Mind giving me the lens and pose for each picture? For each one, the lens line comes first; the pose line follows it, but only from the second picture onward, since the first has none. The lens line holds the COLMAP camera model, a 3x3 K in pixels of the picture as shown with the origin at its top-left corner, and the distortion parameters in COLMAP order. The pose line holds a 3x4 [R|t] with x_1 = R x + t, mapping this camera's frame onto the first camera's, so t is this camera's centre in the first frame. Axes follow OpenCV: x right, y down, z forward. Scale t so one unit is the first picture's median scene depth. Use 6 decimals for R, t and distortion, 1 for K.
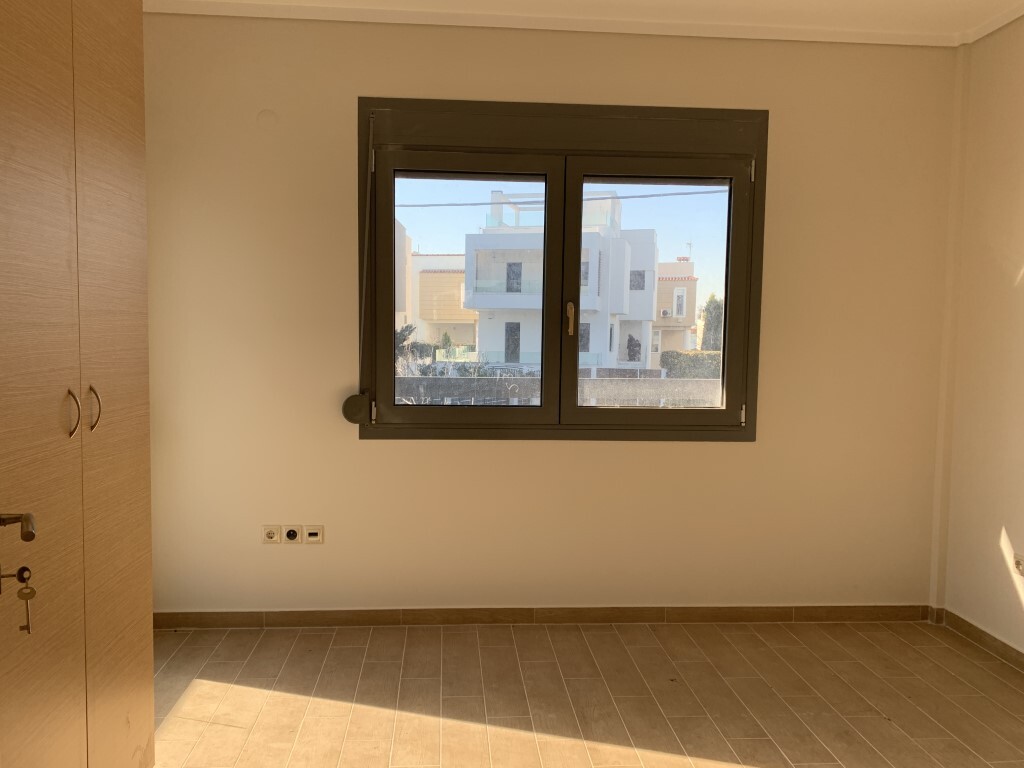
lens RADIAL K [[786.3, 0, 511.4], [0, 786.3, 387.0], [0, 0, 1]] dist [0.034816, -0.009758]
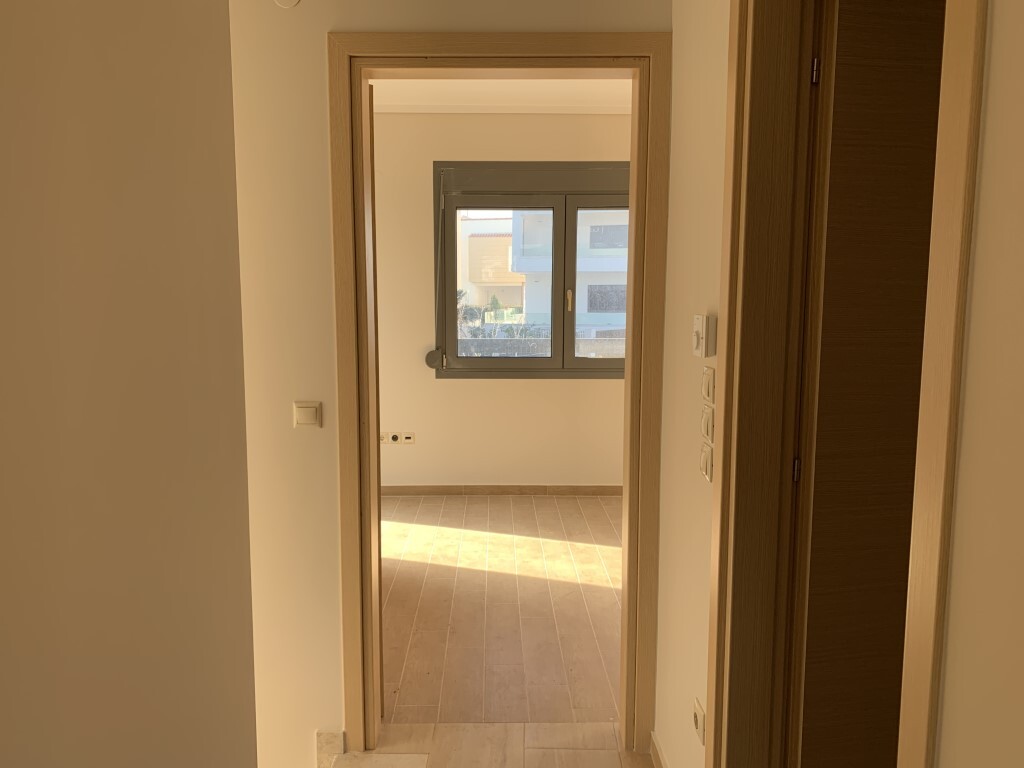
lens RADIAL K [[786.3, 0, 512.1], [0, 786.3, 385.6], [0, 0, 1]] dist [0.034816, -0.009758]
pose [[0.998070, -0.004008, -0.061971, 0.057961], [0.006976, 0.998835, 0.047751, 0.006177], [0.061708, -0.048091, 0.996935, -0.567103]]
